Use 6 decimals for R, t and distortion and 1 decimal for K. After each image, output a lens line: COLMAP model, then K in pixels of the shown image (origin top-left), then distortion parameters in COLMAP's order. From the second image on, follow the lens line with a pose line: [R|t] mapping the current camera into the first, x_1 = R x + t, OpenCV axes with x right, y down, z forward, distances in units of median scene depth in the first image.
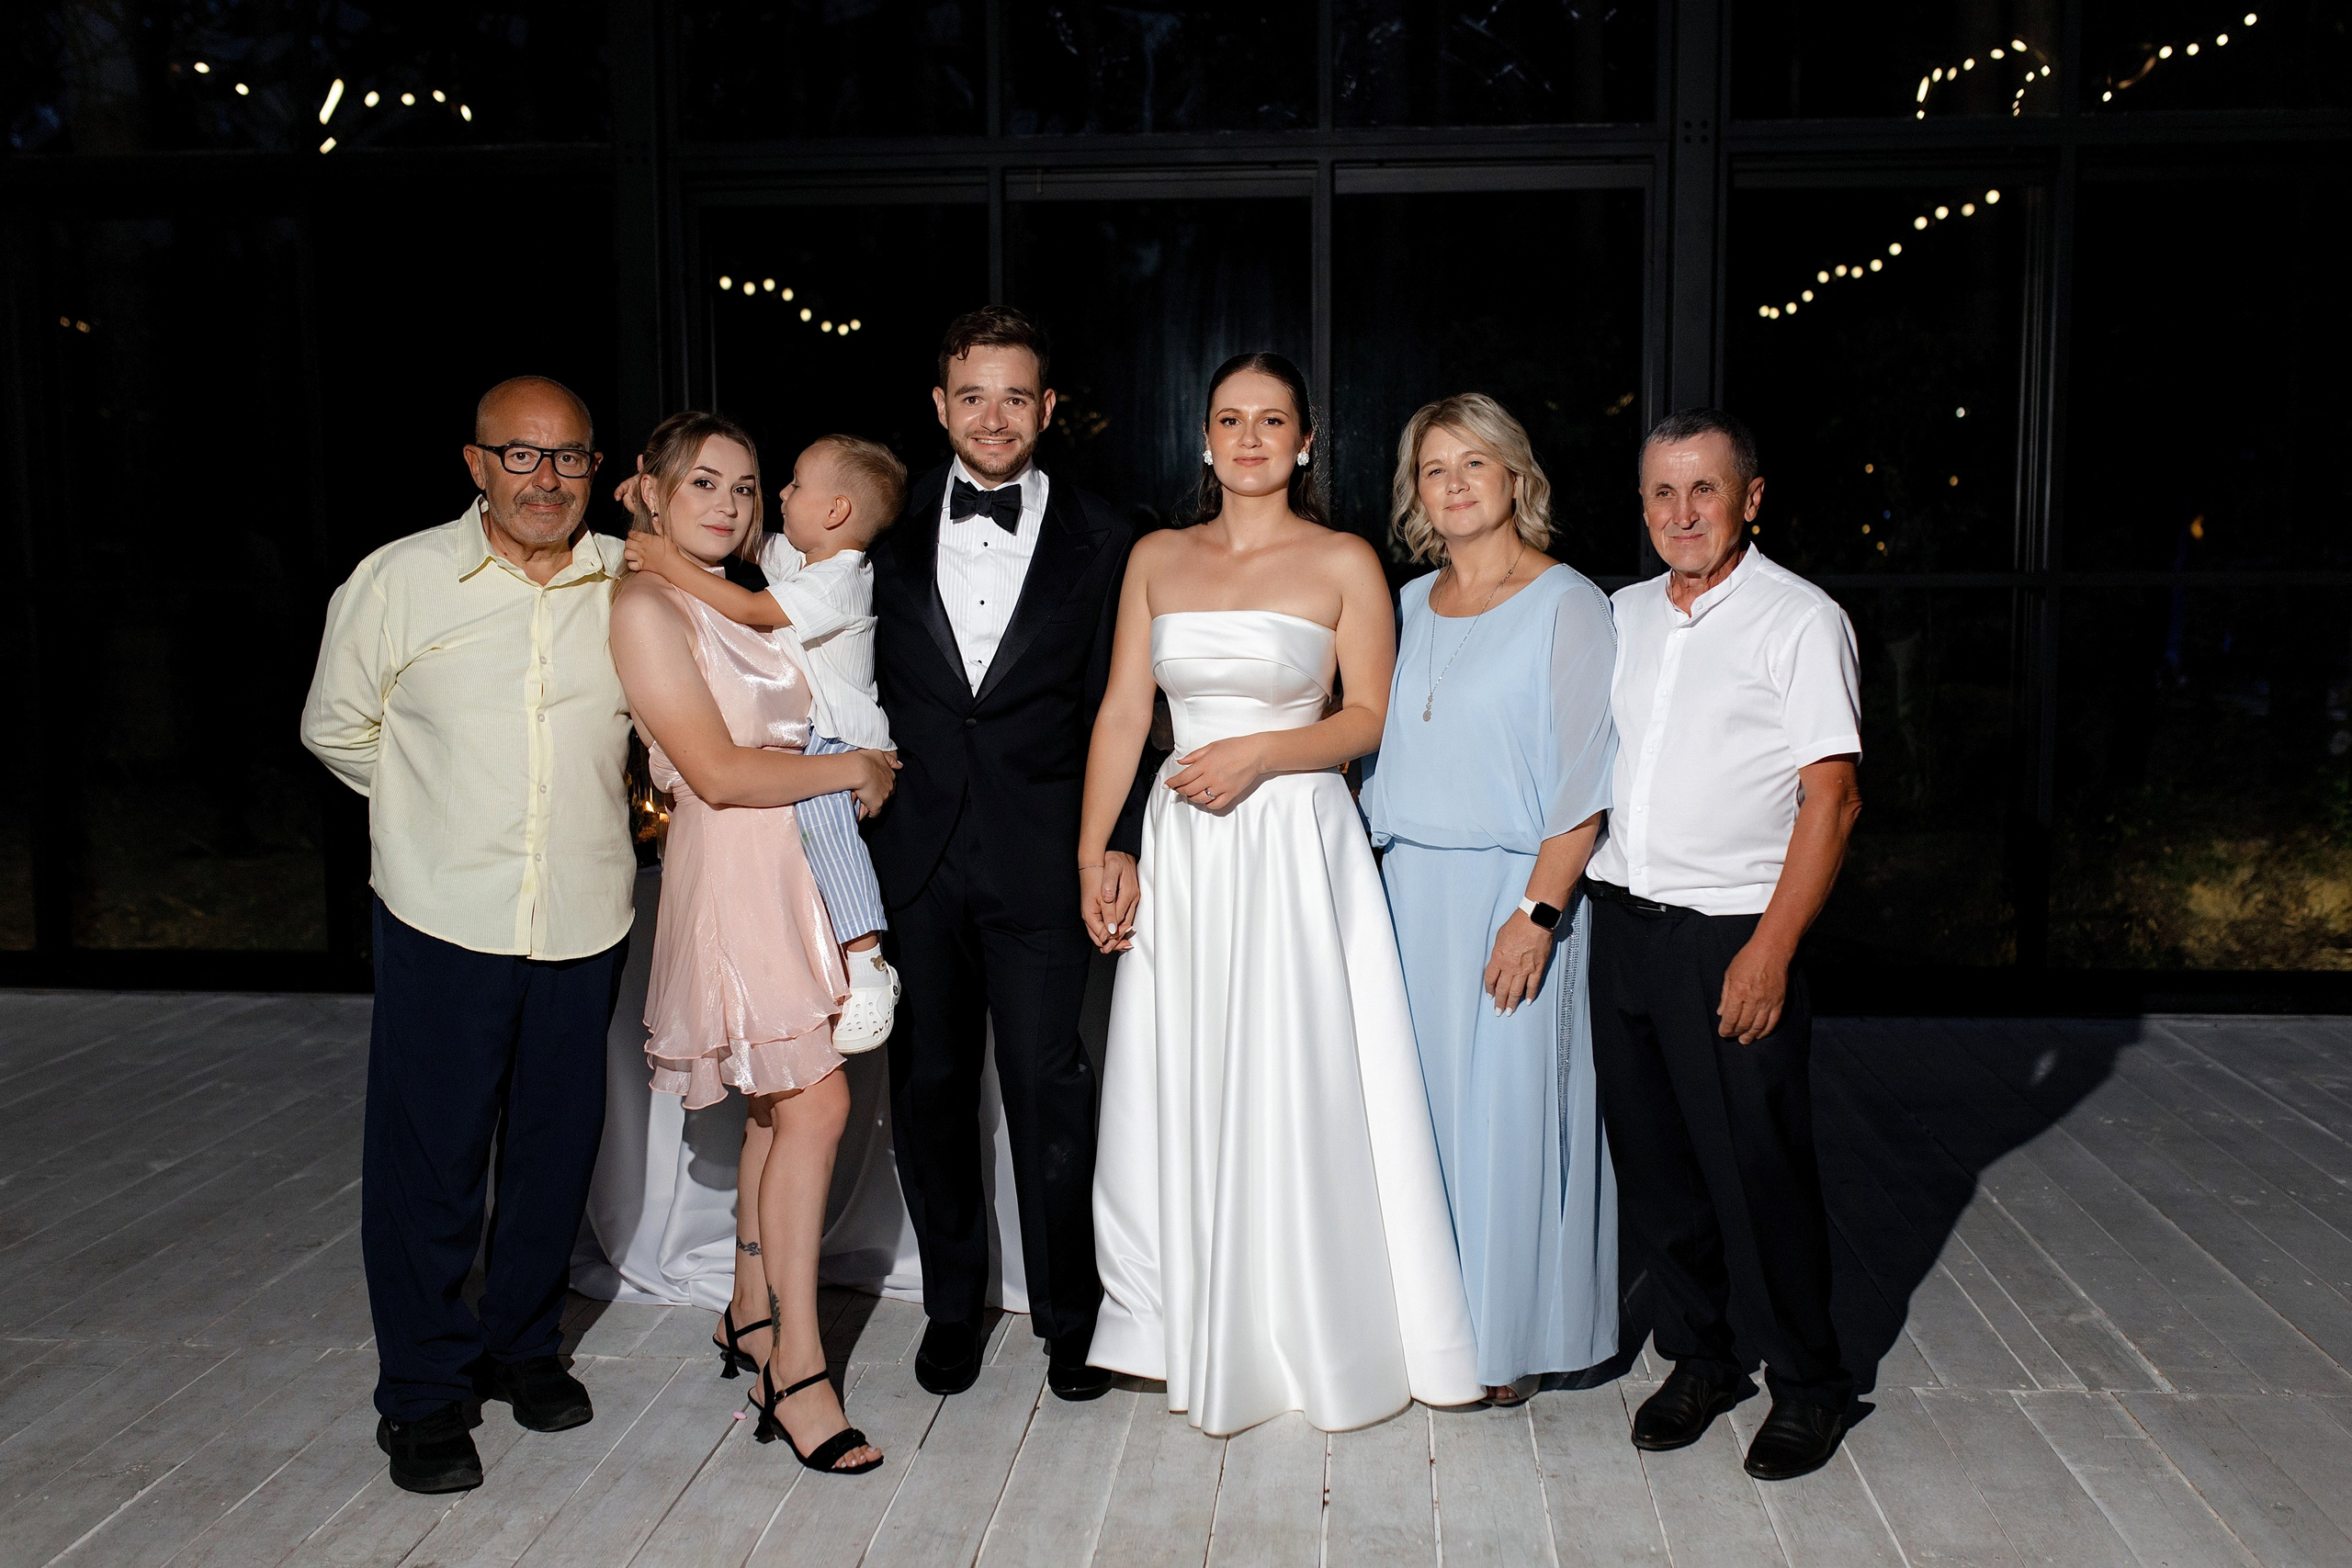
lens RADIAL K [[2275.2, 0, 1190.9], [0, 2275.2, 797.7], [0, 0, 1]] dist [0.001274, 0.000000]
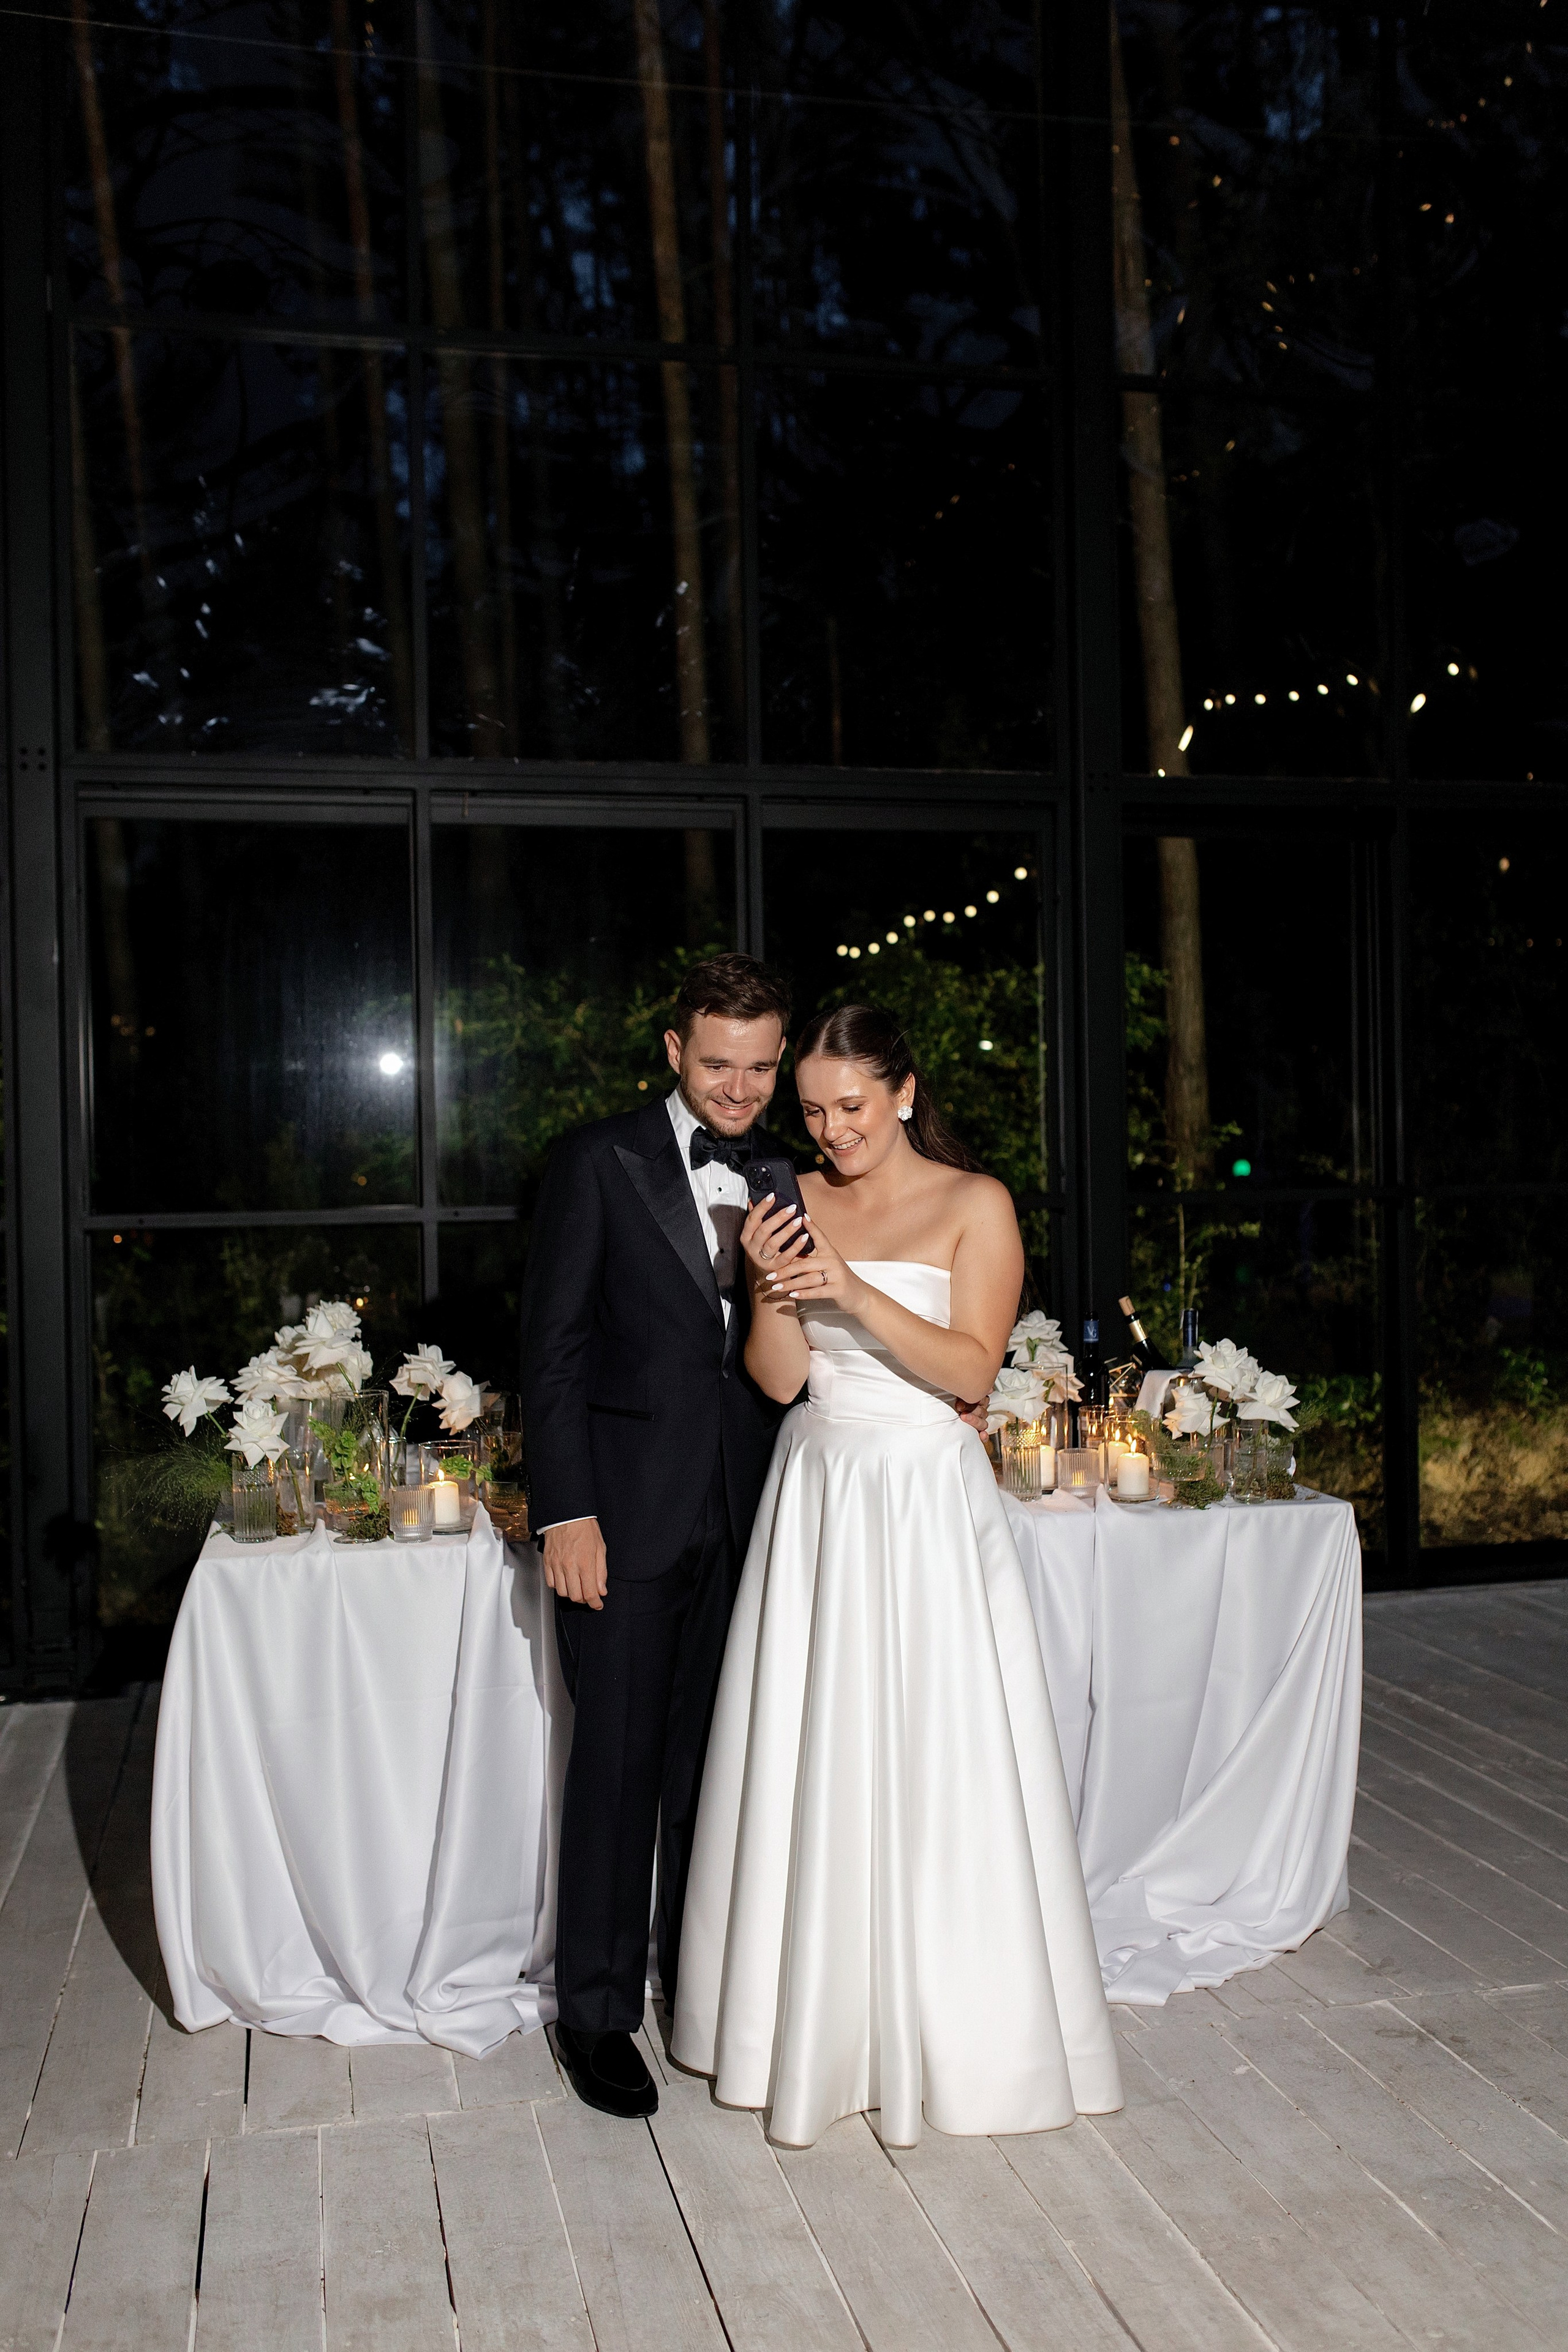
lens RADIAL K [[2222.6, 0, 808.7], [0, 2222.6, 1186.5], [0, 0, 1]] dist [-0.000958, 0.000000]
pose [[0.950497, -0.016239, 0.310309, -0.317234], [0.046481, 0.994828, -0.090314, -0.020391], [-0.307237, 0.100267, 0.946336, 0.094469]]
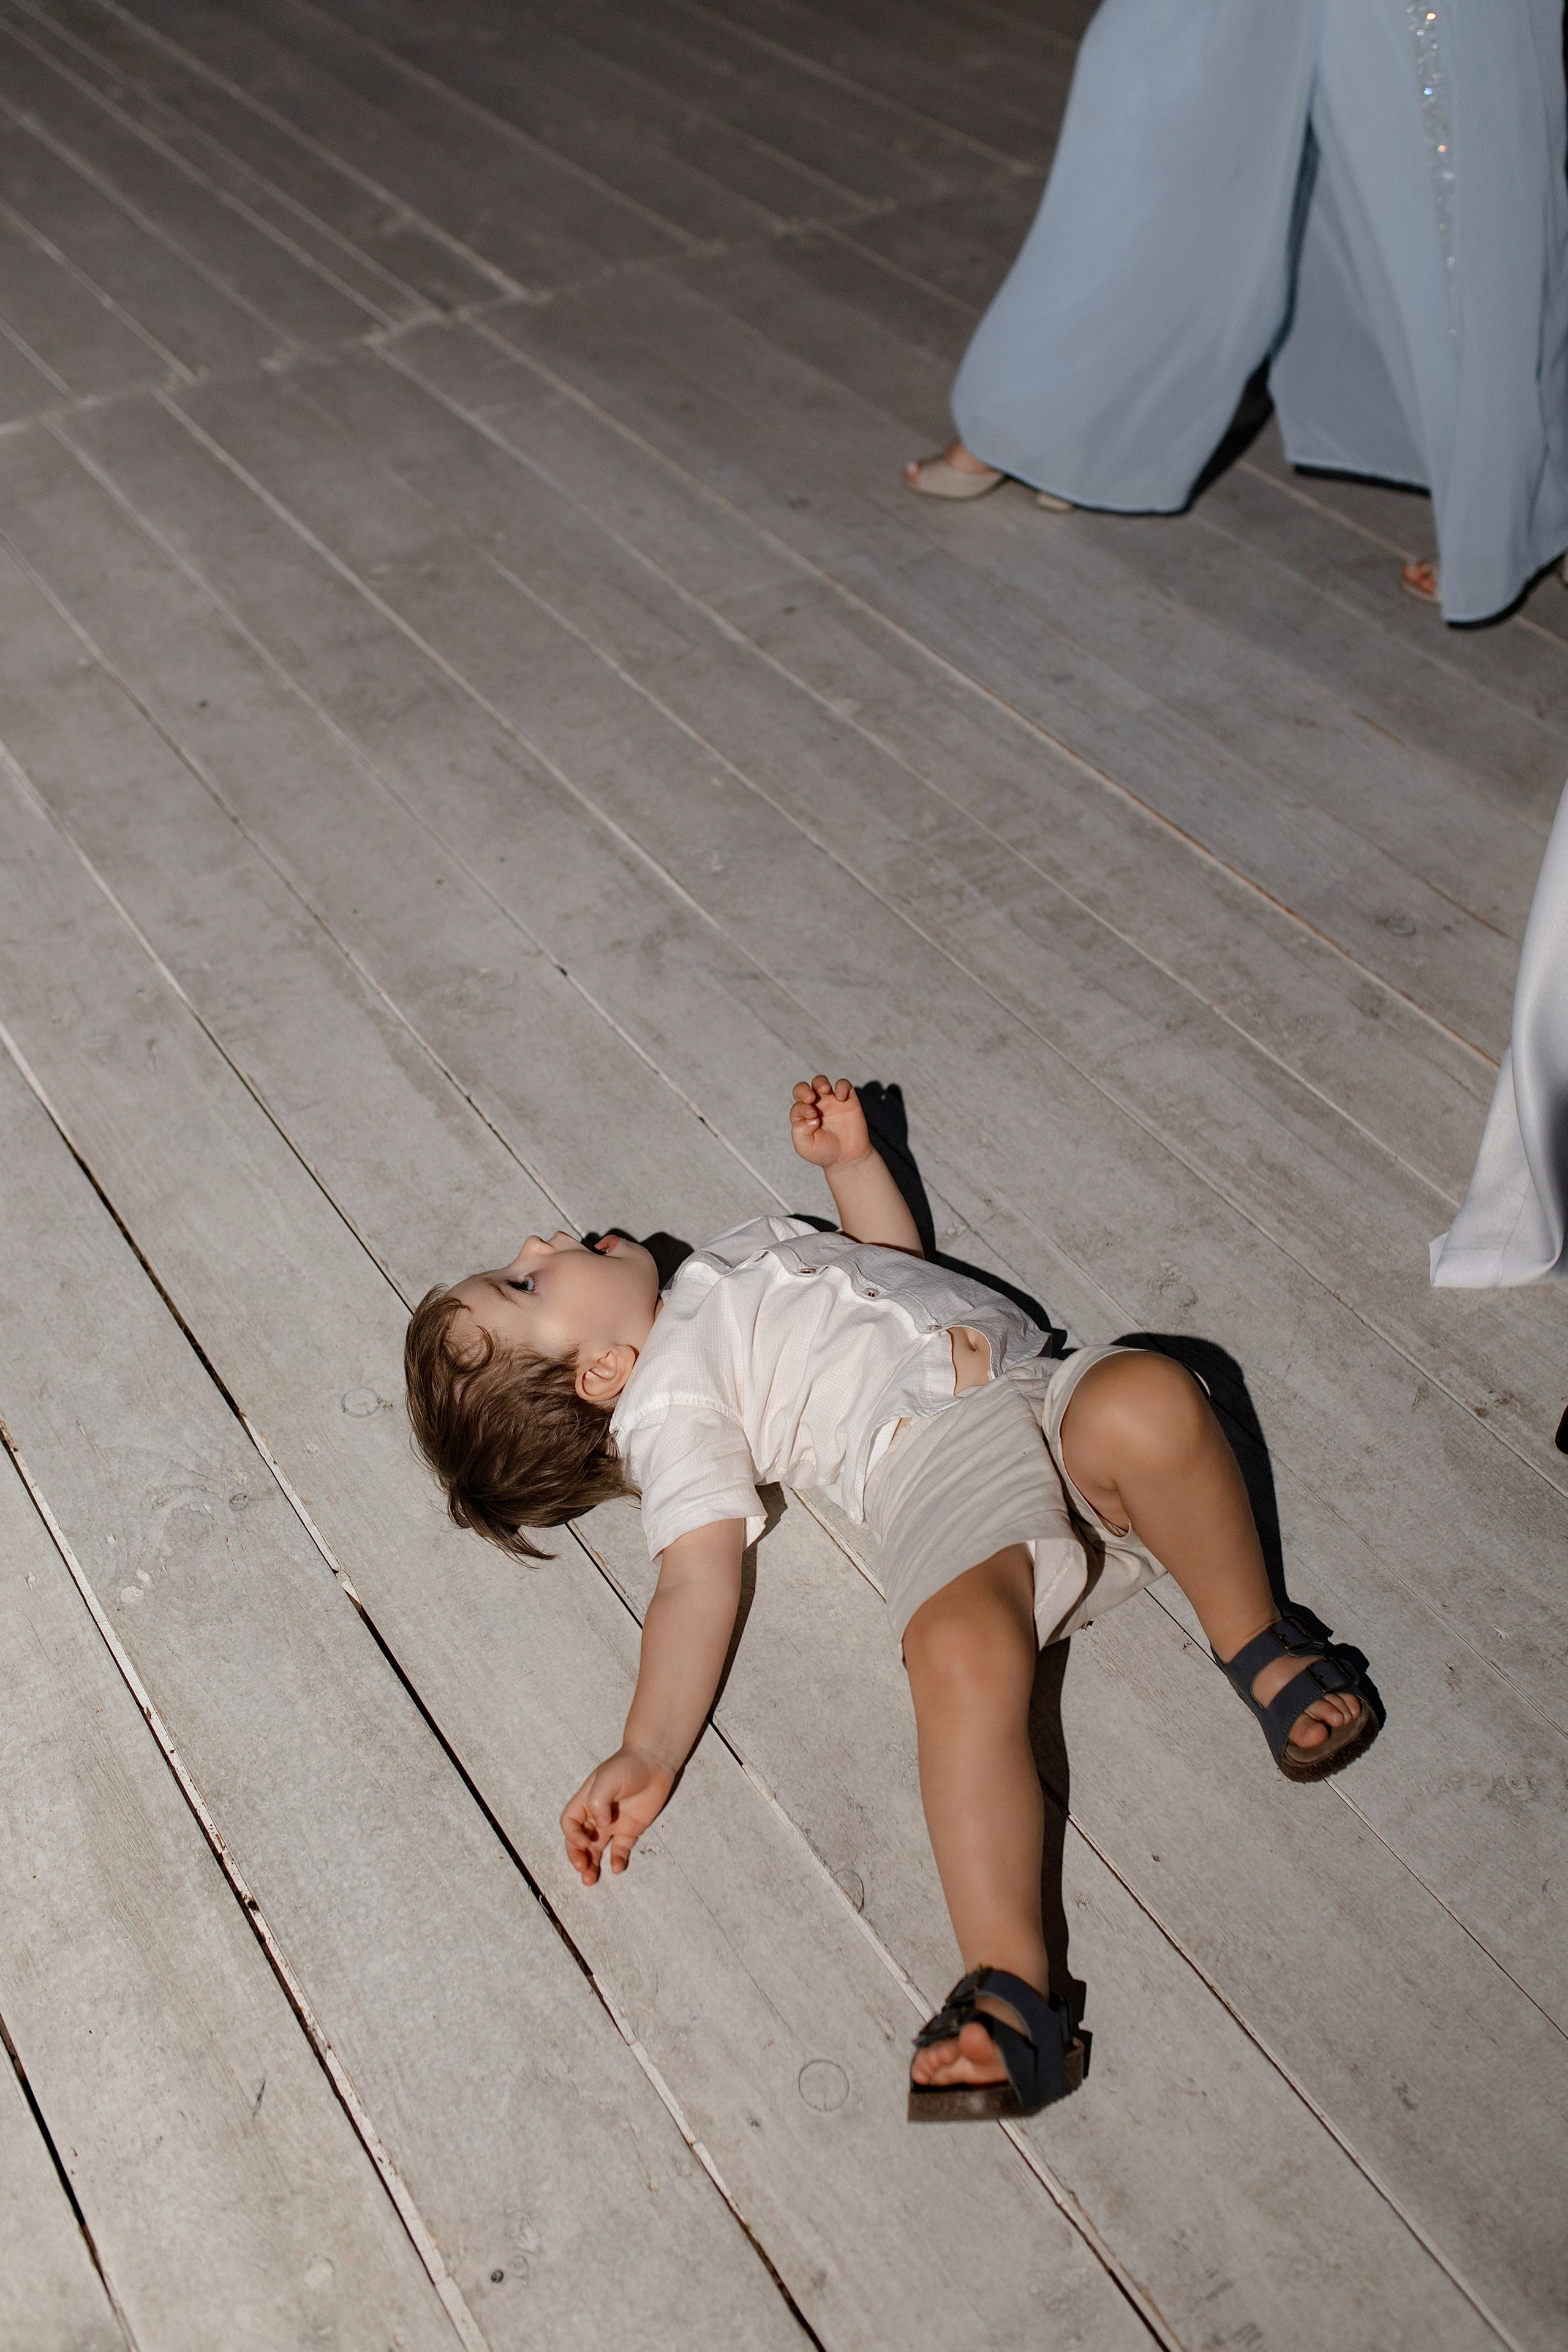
lens RADIAL K [[2222.6, 0, 802.6], [0, 2222.6, 1162.3], [0, 0, 1]] dist [-0.000958, 0.000000]
pose [[0.787007, -0.419263, 0.452591, -0.022129], [0.065056, 0.785908, 0.614911, -0.004274], [-0.613505, -0.454496, 0.645791, 0.158011]]
